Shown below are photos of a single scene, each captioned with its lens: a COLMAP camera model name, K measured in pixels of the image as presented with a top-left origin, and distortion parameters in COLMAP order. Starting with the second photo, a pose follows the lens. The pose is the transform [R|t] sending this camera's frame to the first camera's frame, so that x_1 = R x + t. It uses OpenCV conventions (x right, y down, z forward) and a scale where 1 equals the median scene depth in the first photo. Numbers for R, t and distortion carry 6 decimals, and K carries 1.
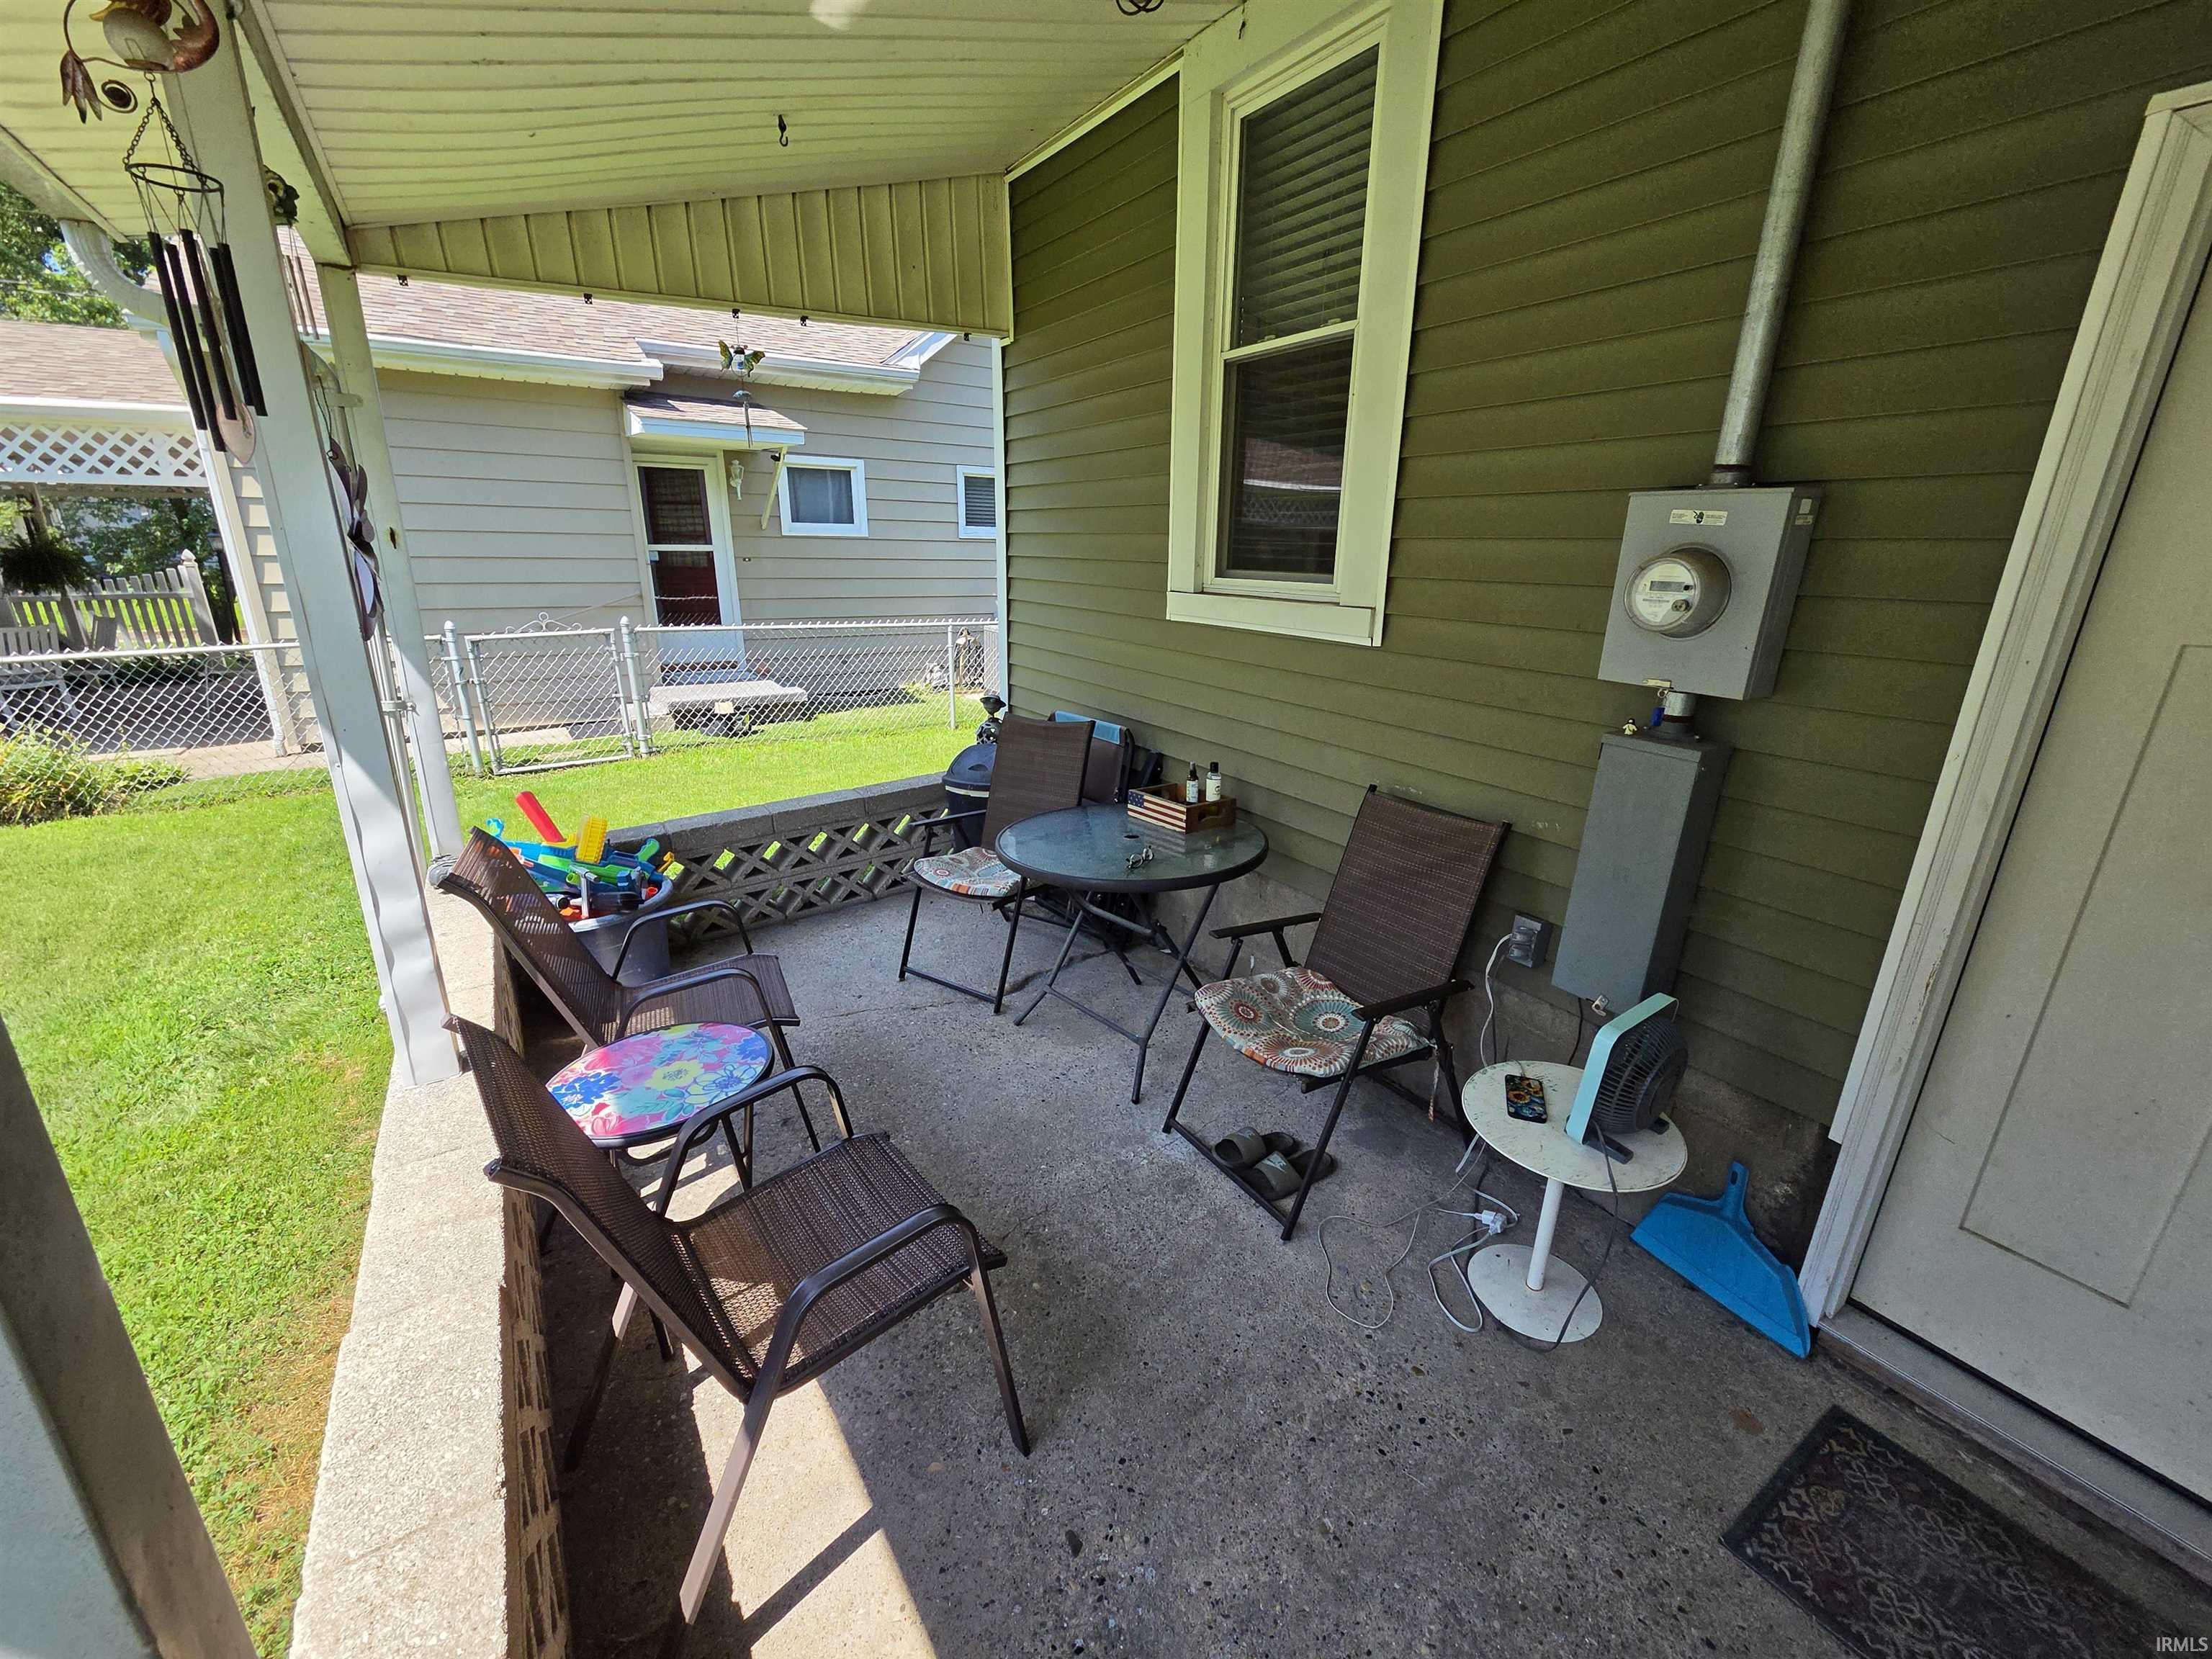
lens RADIAL K [[902.3, 0, 1115.9], [0, 902.3, 835.6], [0, 0, 1]] dist [-0.000533, 0.000090]
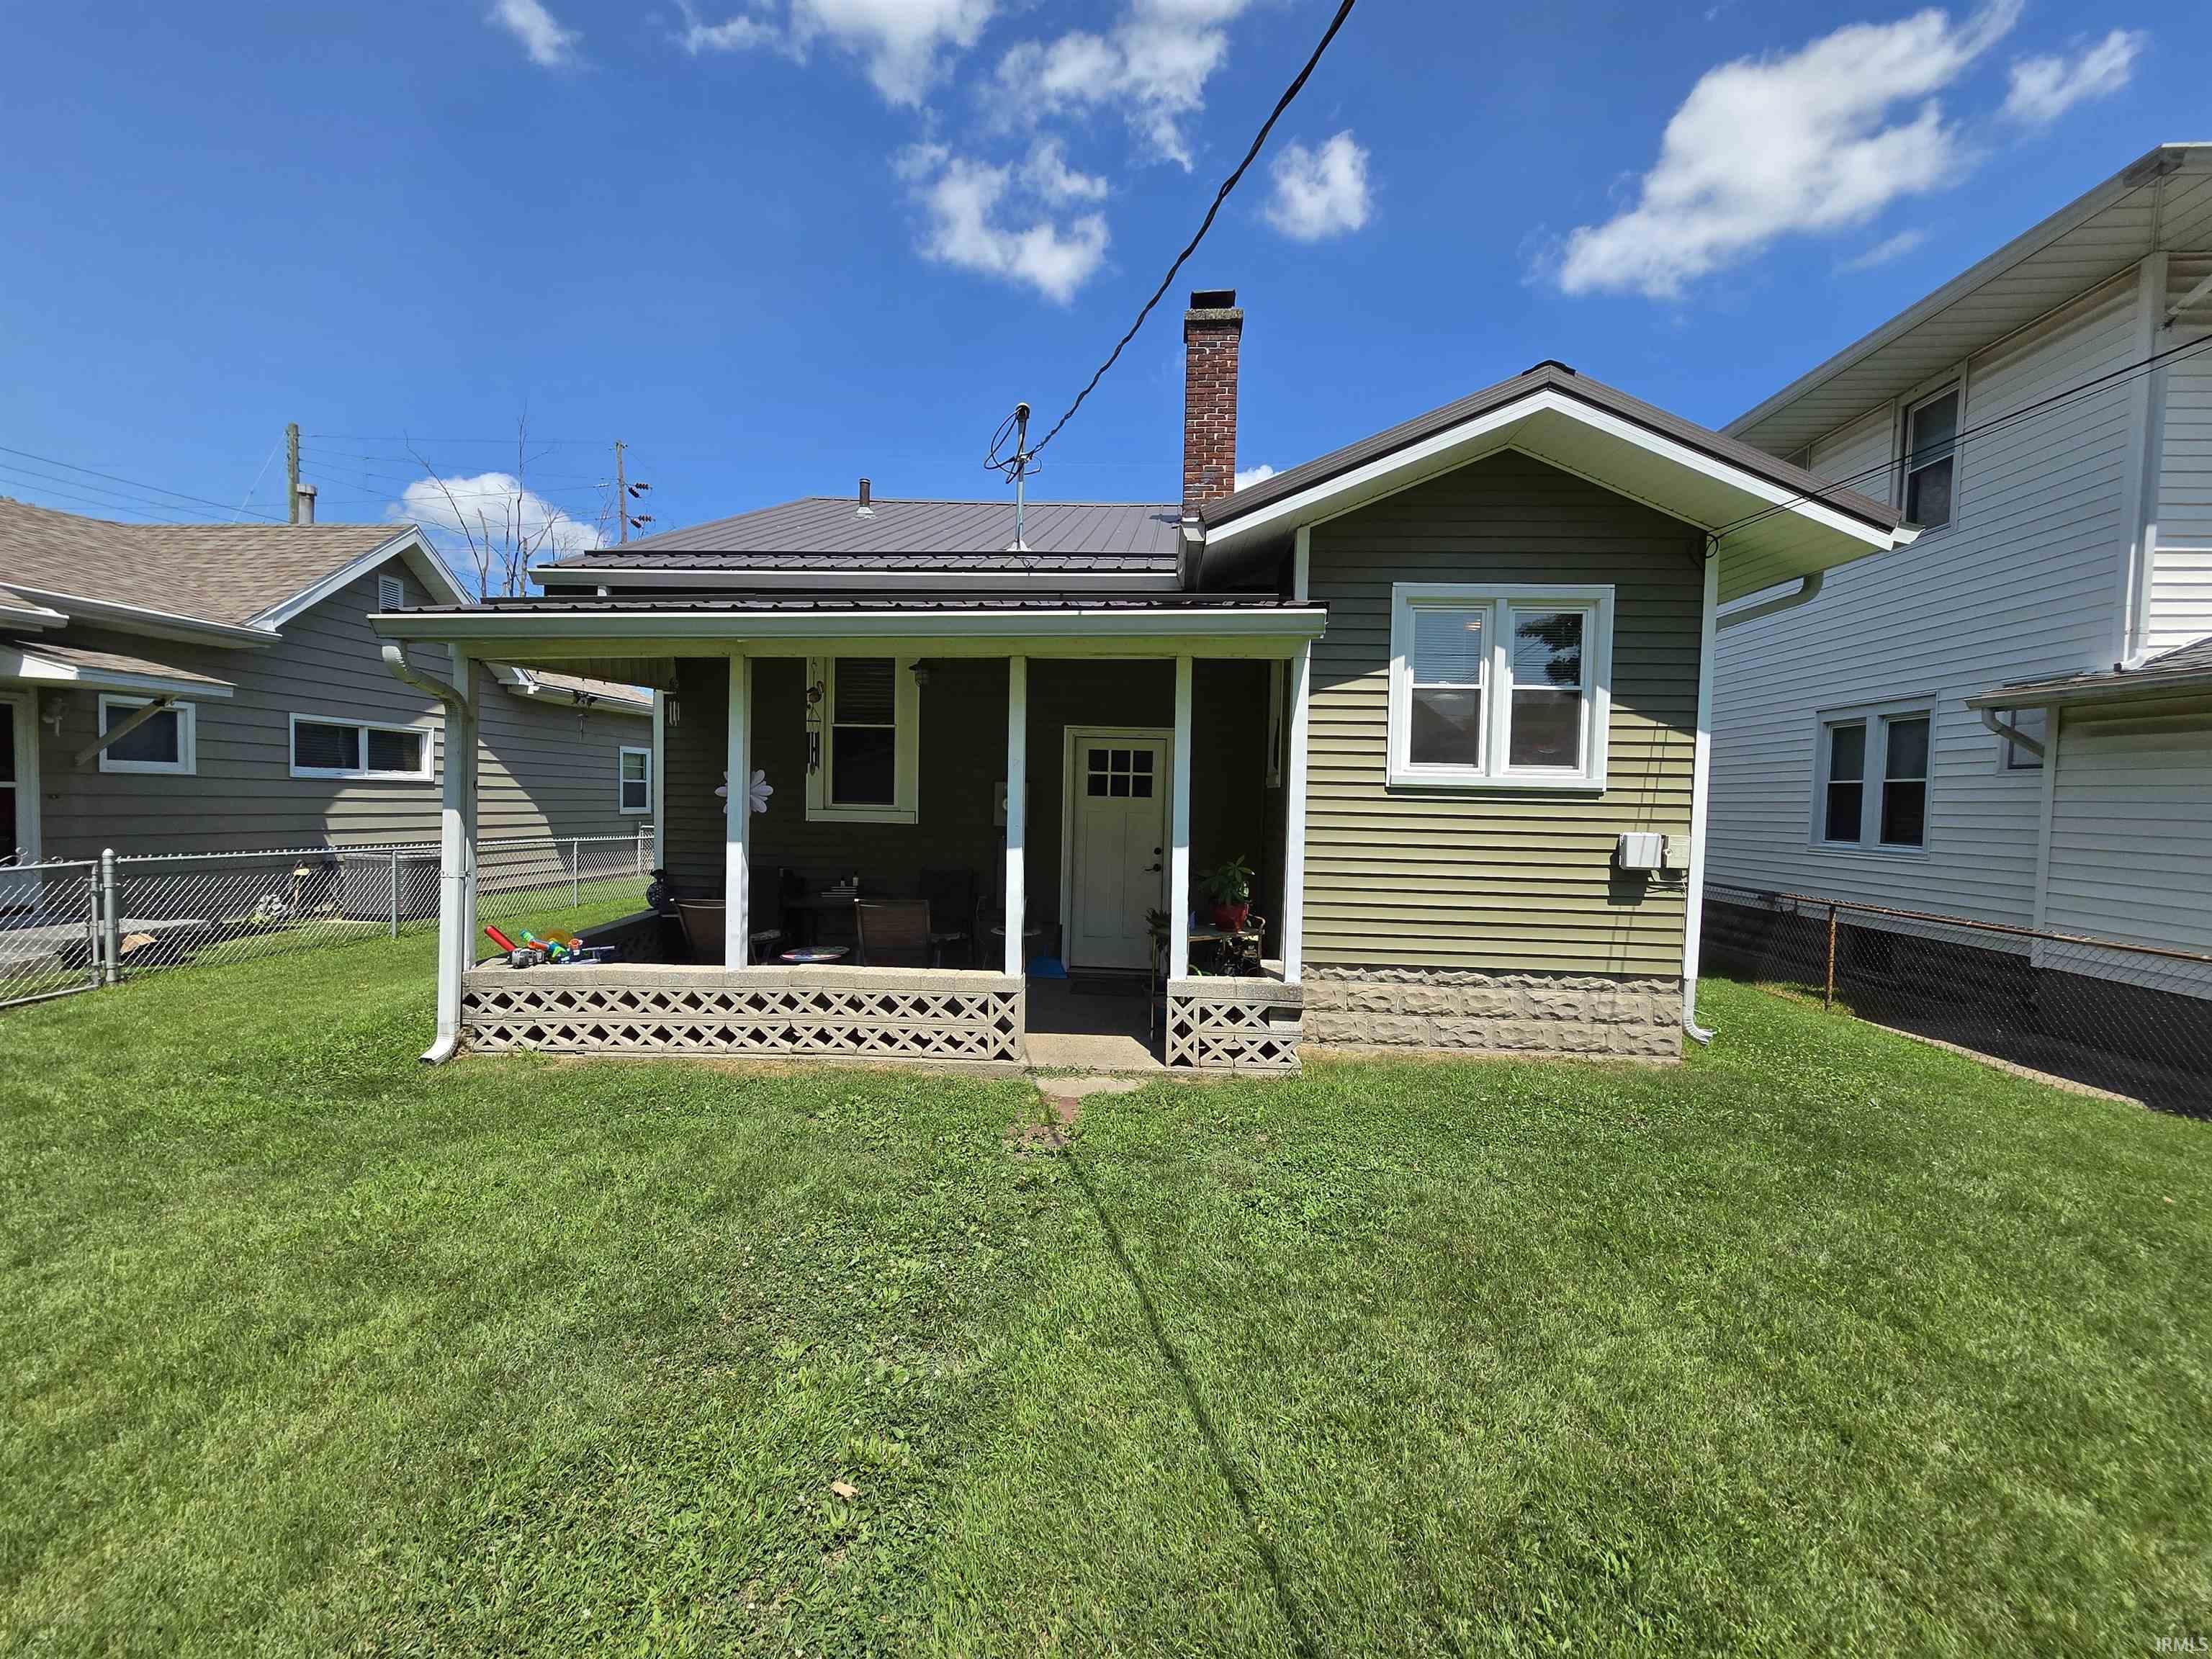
lens RADIAL K [[902.3, 0, 1115.9], [0, 902.3, 835.6], [0, 0, 1]] dist [-0.000533, 0.000090]
pose [[0.588254, -0.037019, 0.807828, -0.691830], [0.237943, 0.962654, -0.129154, 0.151033], [-0.772878, 0.268193, 0.575094, -0.494443]]
